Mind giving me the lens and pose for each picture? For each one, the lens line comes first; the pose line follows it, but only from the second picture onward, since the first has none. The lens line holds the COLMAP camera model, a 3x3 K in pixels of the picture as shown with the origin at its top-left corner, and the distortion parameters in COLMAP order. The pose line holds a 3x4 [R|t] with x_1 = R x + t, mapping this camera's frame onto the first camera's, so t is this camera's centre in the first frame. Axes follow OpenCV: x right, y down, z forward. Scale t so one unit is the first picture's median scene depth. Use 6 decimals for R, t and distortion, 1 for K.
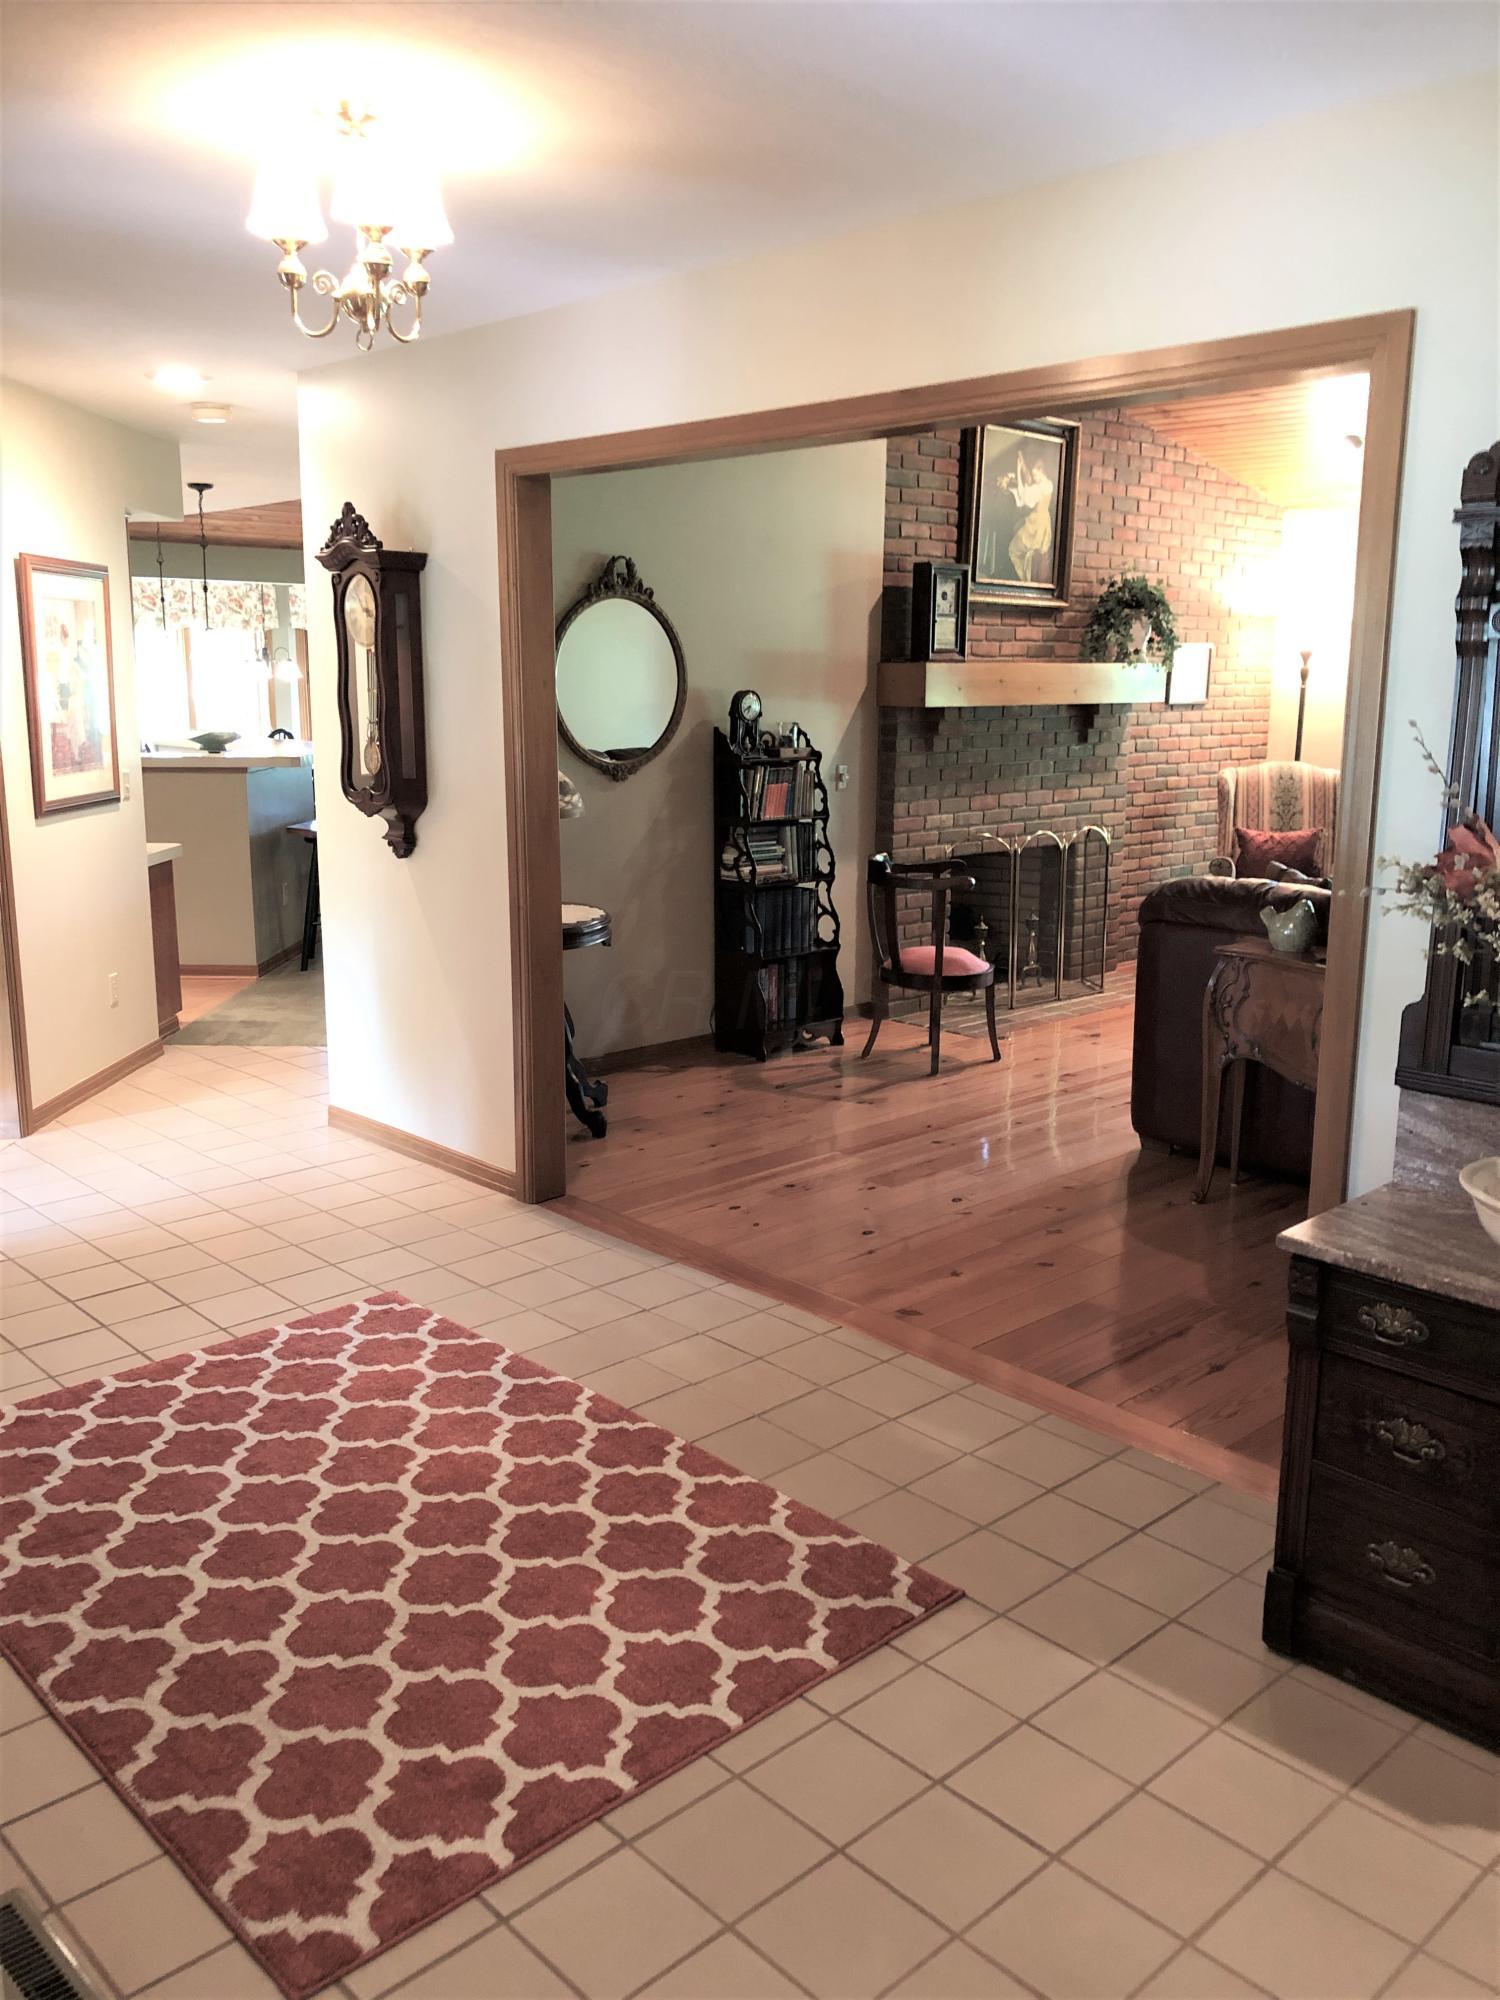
lens RADIAL K [[1644.9, 0, 768.8], [0, 1644.9, 1001.8], [0, 0, 1]] dist [0.073589, -0.070860]
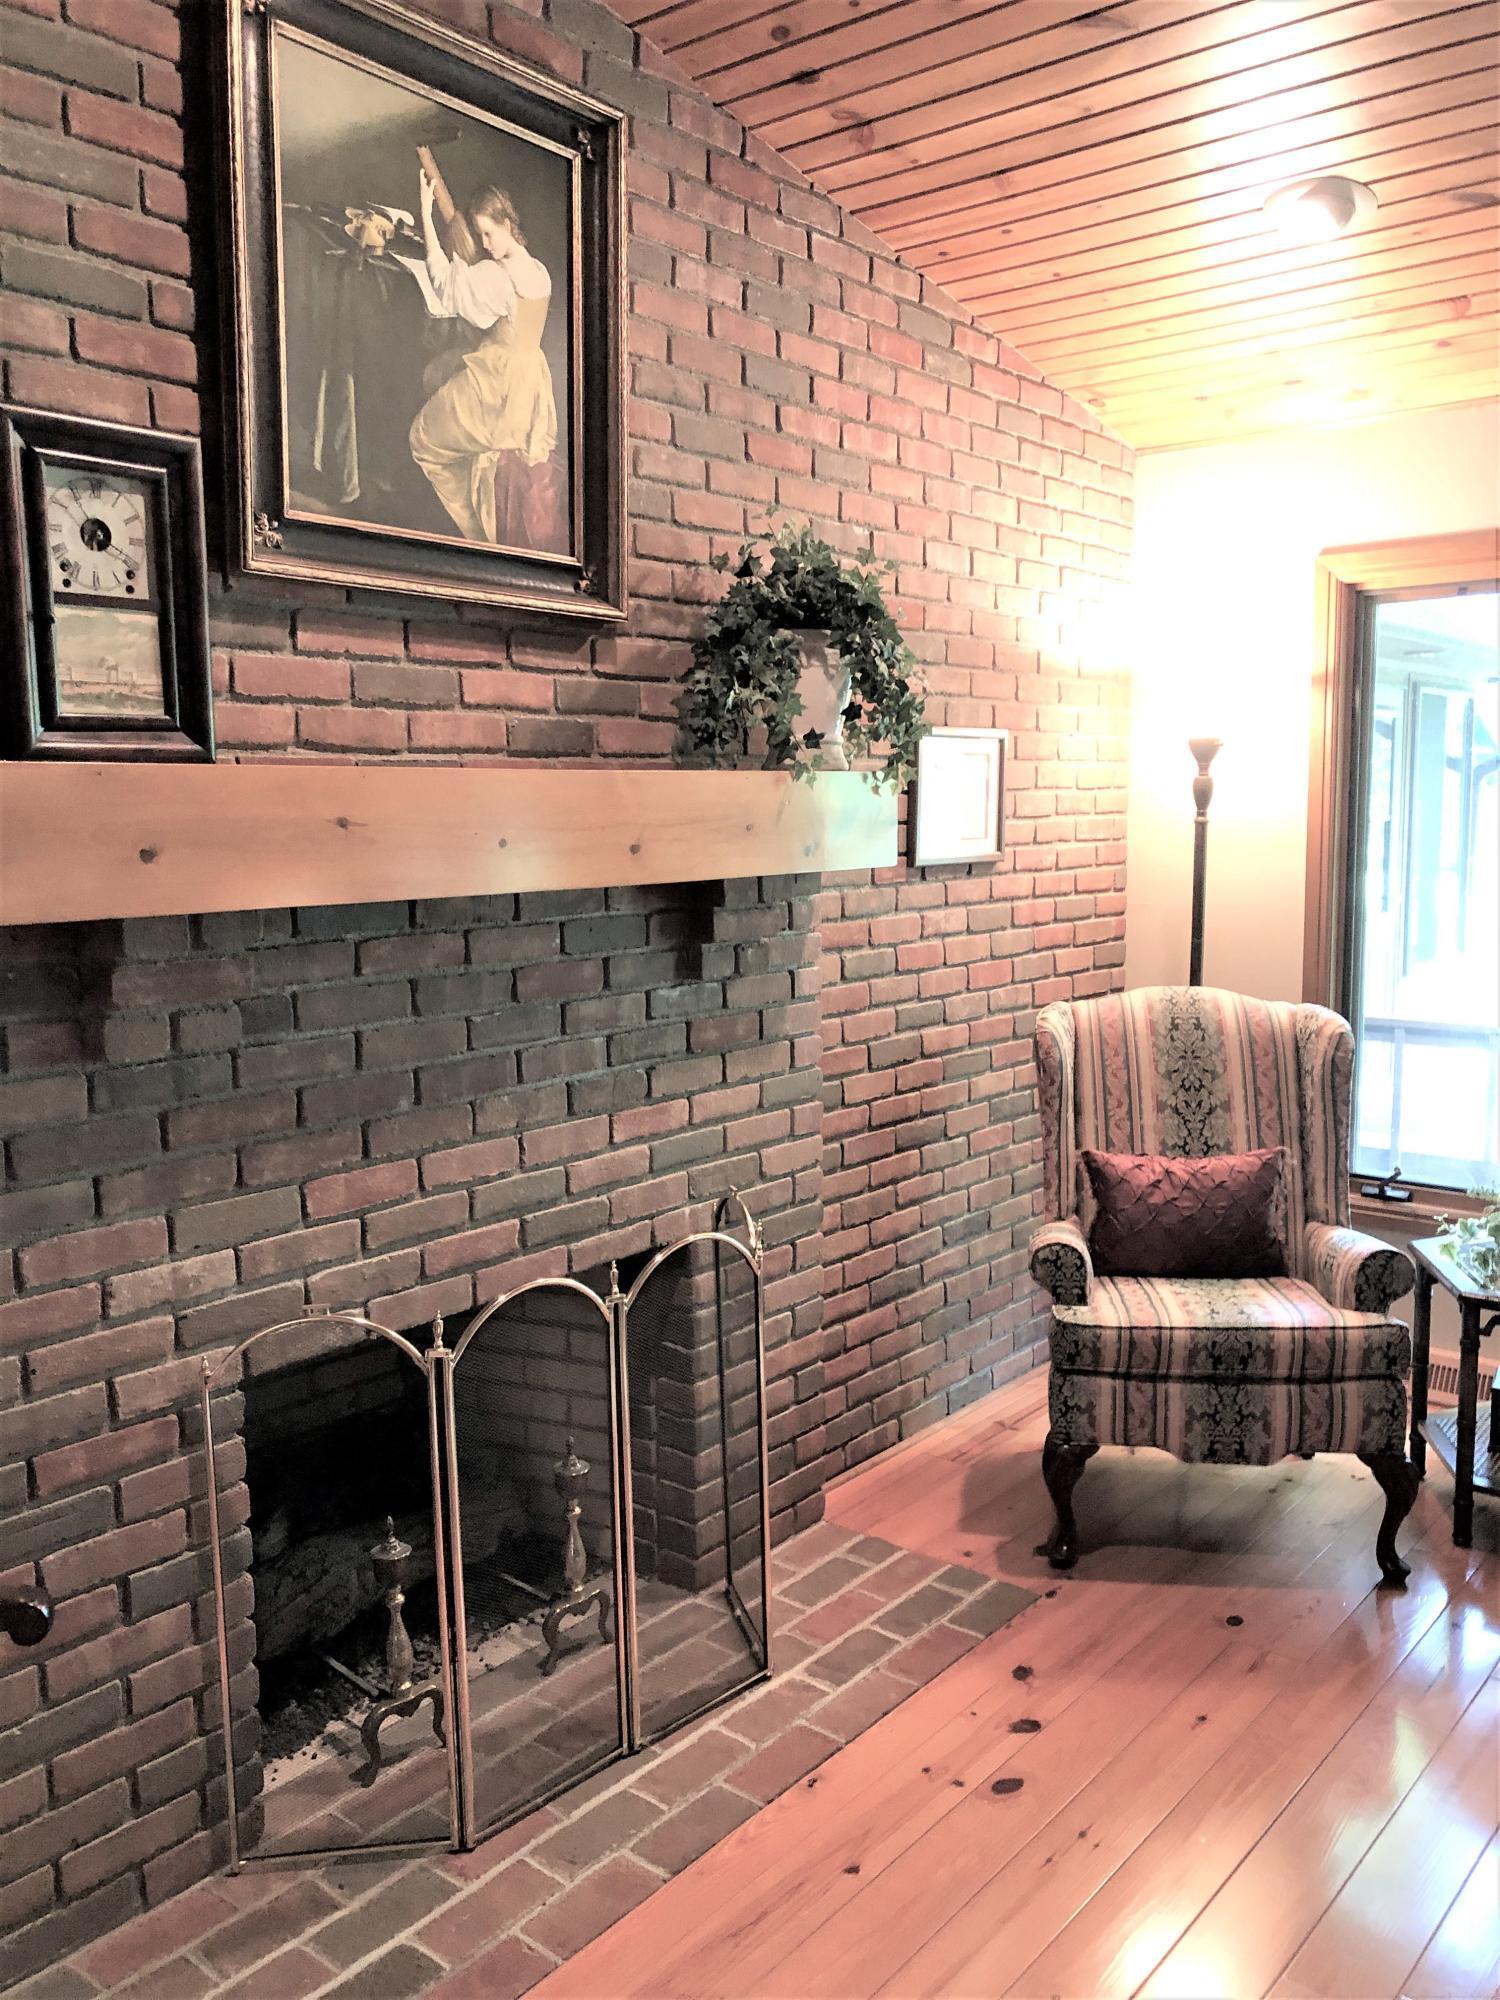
lens RADIAL K [[1644.9, 0, 741.0], [0, 1644.9, 999.9], [0, 0, 1]] dist [0.073589, -0.070860]
pose [[0.994251, -0.030132, 0.102744, 0.162502], [0.037990, 0.996429, -0.075405, -0.122935], [-0.100105, 0.078875, 0.991846, 0.624211]]
